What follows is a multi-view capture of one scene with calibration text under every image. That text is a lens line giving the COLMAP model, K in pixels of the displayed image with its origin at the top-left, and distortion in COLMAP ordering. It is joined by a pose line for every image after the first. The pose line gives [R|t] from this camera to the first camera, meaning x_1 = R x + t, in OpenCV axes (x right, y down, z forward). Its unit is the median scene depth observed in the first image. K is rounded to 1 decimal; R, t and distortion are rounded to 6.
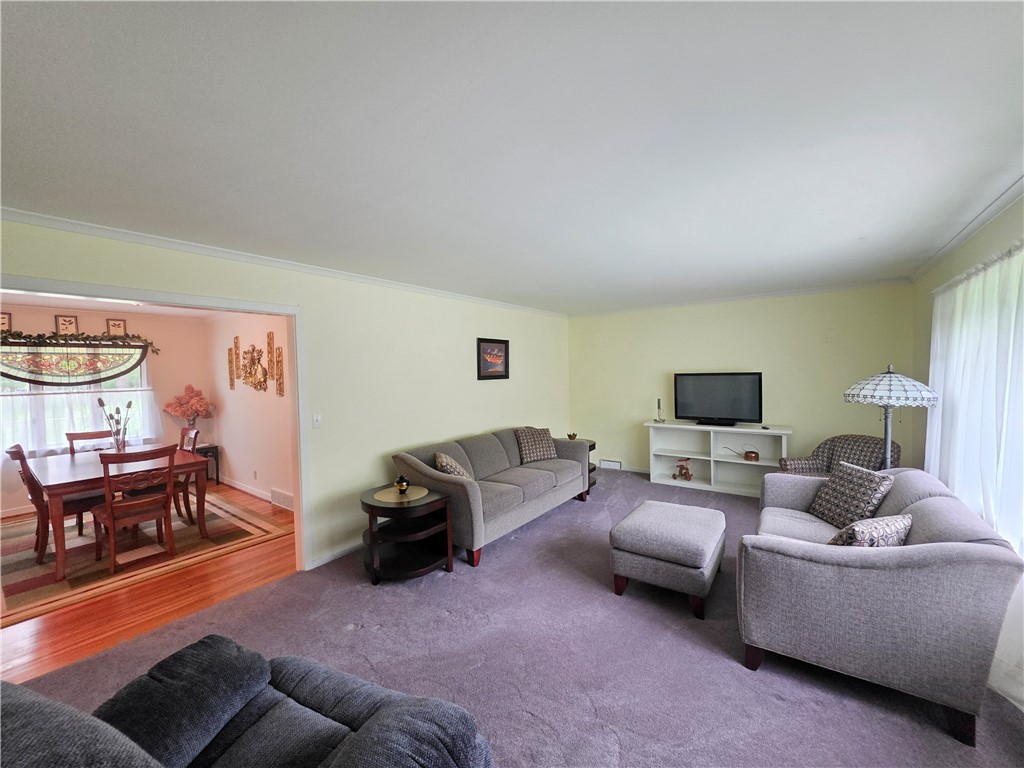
lens RADIAL K [[409.8, 0, 512.0], [0, 409.8, 384.0], [0, 0, 1]] dist [0.000288, 0.000150]
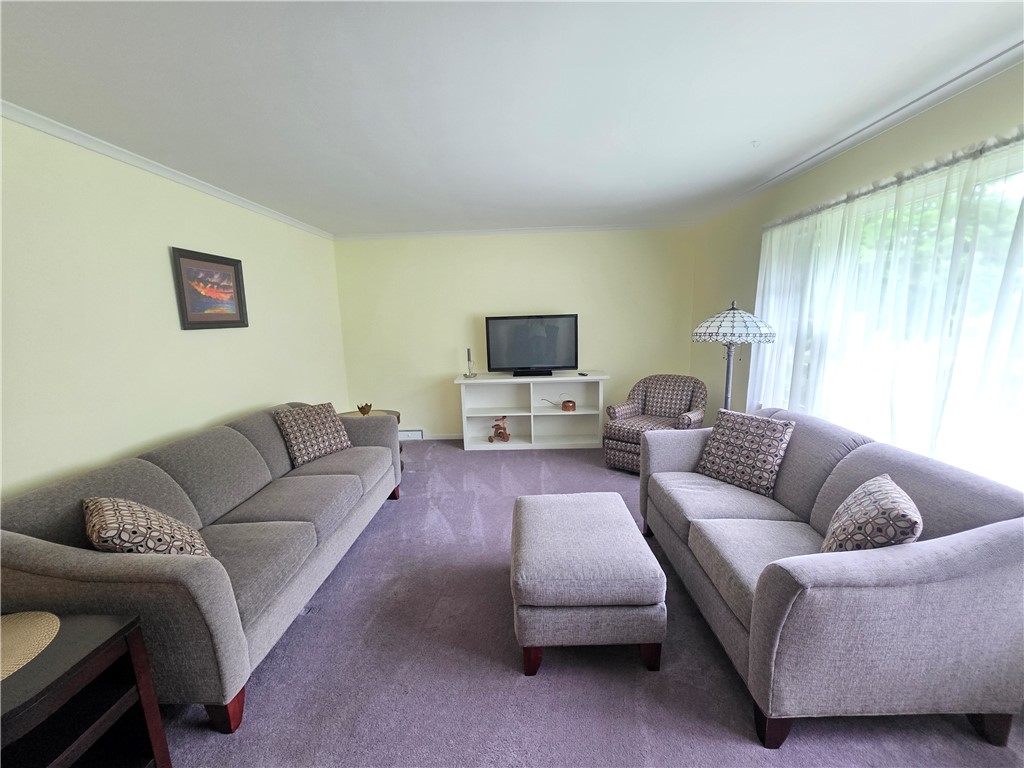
lens RADIAL K [[409.8, 0, 512.0], [0, 409.8, 384.0], [0, 0, 1]] dist [0.000288, 0.000150]
pose [[0.824908, -0.096657, 0.556942, -0.032851], [0.030462, 0.991442, 0.126945, 0.005501], [-0.564446, -0.087753, 0.820793, 0.307741]]
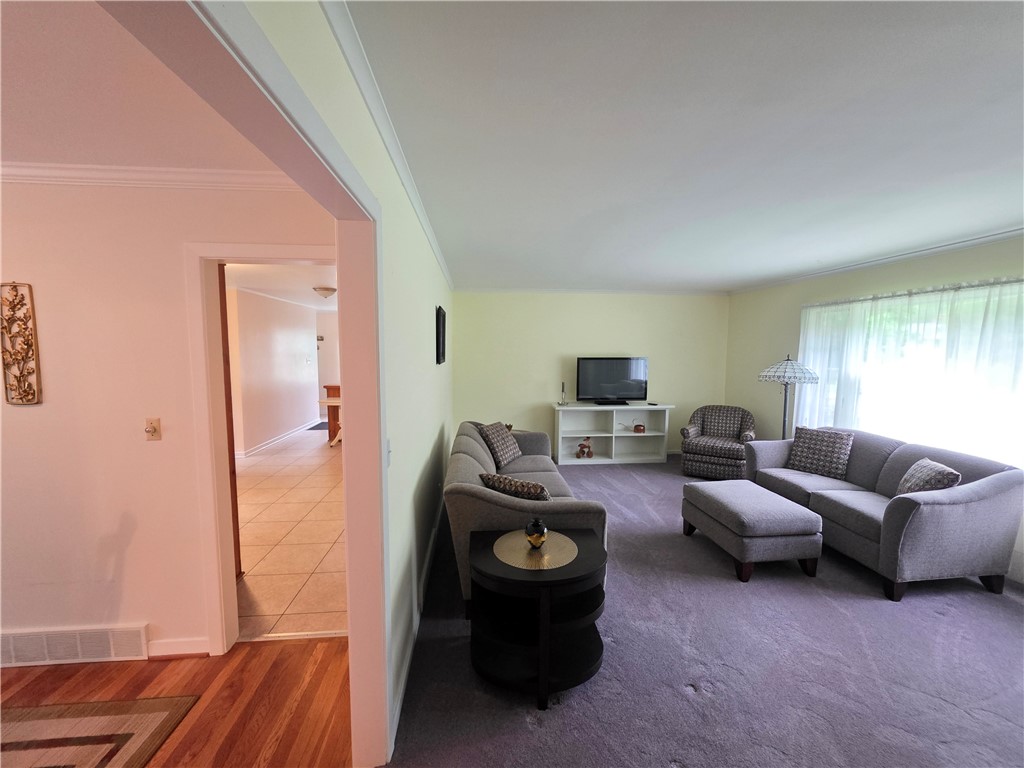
lens RADIAL K [[409.8, 0, 512.0], [0, 409.8, 384.0], [0, 0, 1]] dist [0.000288, 0.000150]
pose [[0.750751, -0.033328, 0.659744, -0.449152], [0.002208, 0.998848, 0.047946, -0.009190], [-0.660581, -0.034538, 0.749960, 0.356200]]
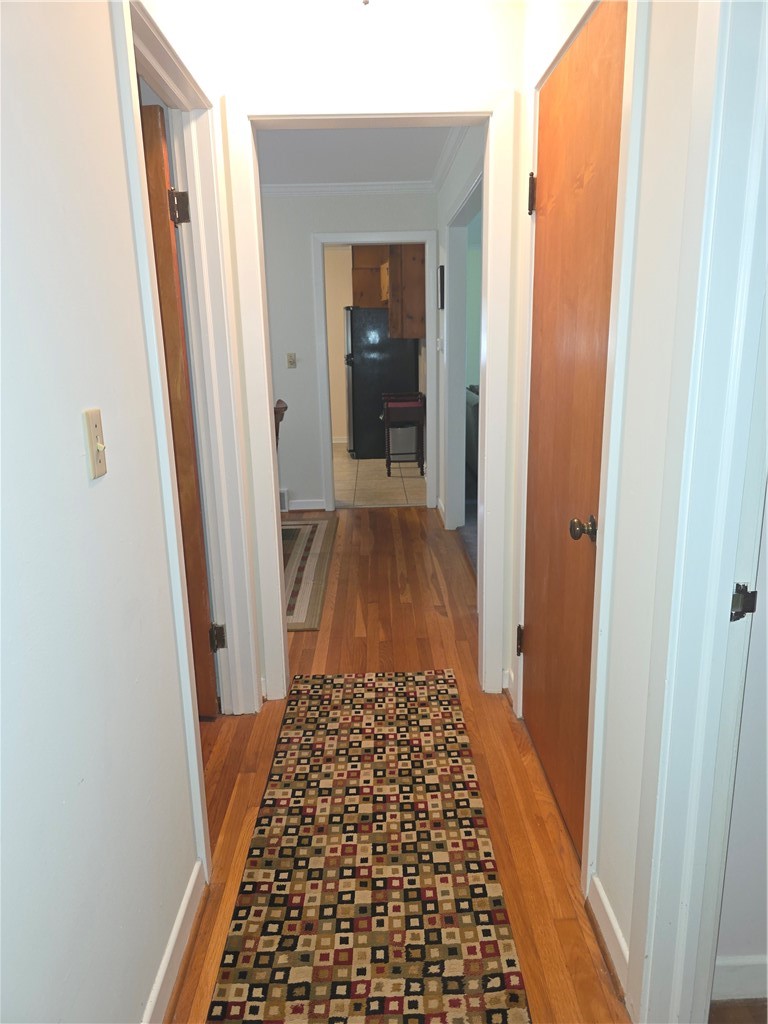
lens RADIAL K [[691.2, 0, 384.0], [0, 691.2, 512.0], [0, 0, 1]] dist [0.077302, -0.079344]
pose [[0.796053, -0.144138, 0.587813, -0.996561], [0.024546, 0.978117, 0.206603, 0.064182], [-0.604730, -0.150038, 0.782171, -0.061561]]
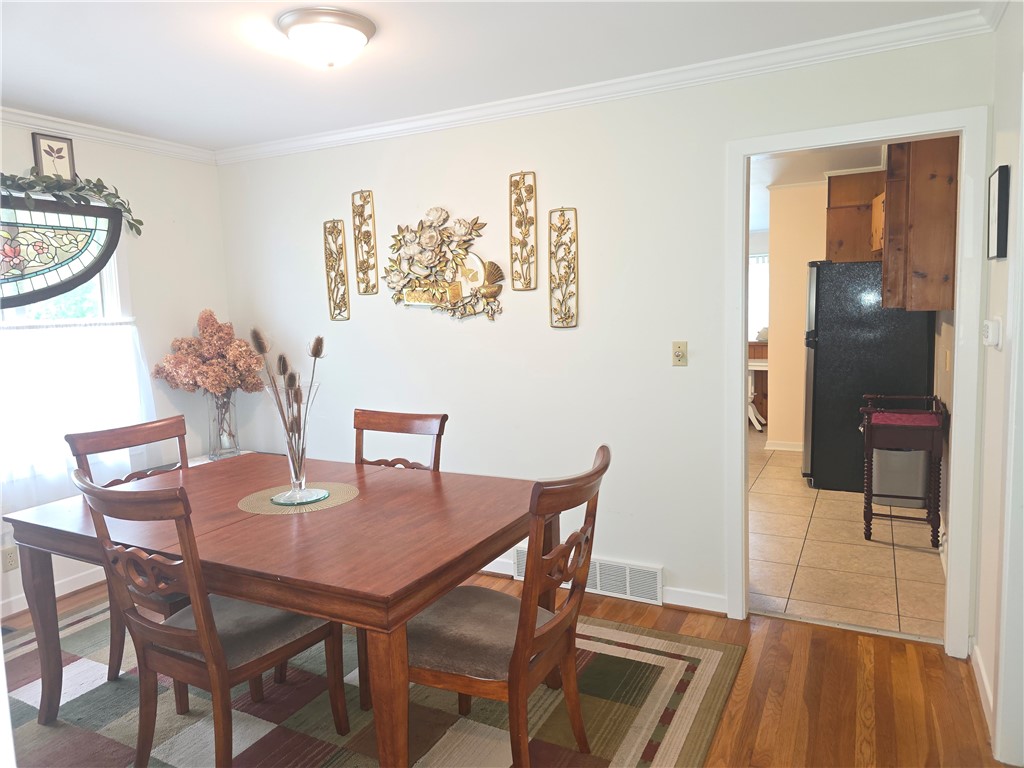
lens RADIAL K [[691.2, 0, 512.8], [0, 691.2, 380.2], [0, 0, 1]] dist [0.077302, -0.079344]
pose [[0.987107, -0.027000, 0.157769, -0.698757], [0.016363, 0.997529, 0.068330, 0.032247], [-0.159224, -0.064867, 0.985109, 0.295276]]
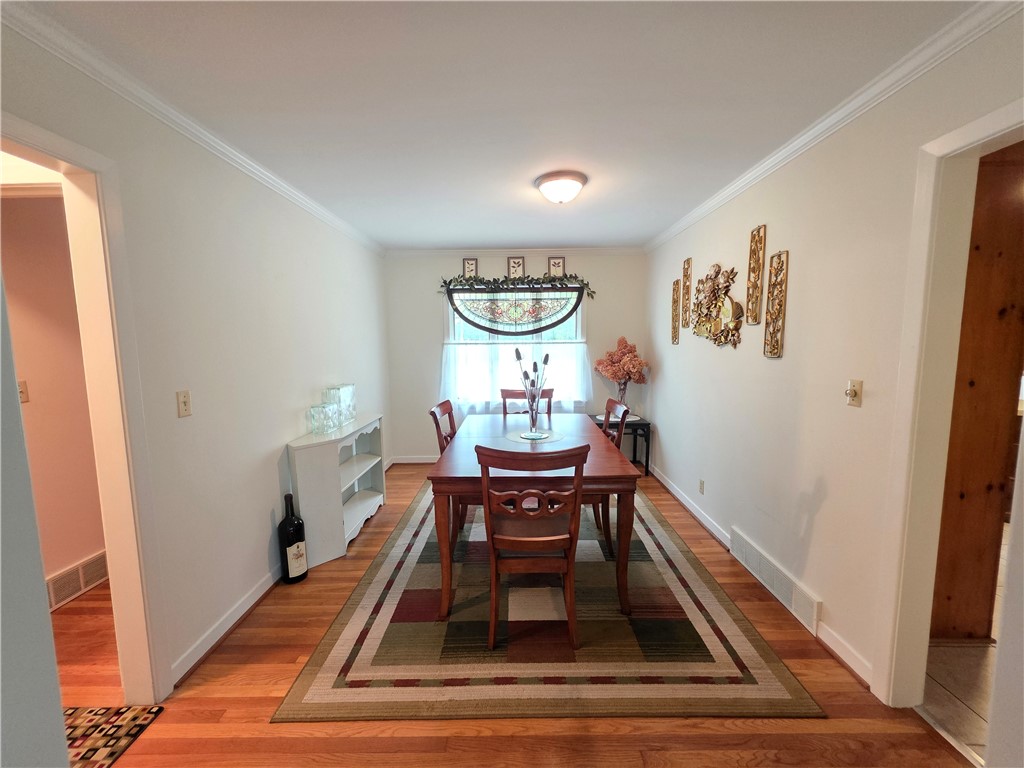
lens RADIAL K [[409.8, 0, 512.0], [0, 409.8, 384.0], [0, 0, 1]] dist [0.000288, 0.000150]
pose [[0.589438, 0.098985, -0.801726, -0.342522], [-0.028820, 0.994409, 0.101585, 0.019427], [0.807299, -0.036773, 0.588995, 0.451368]]
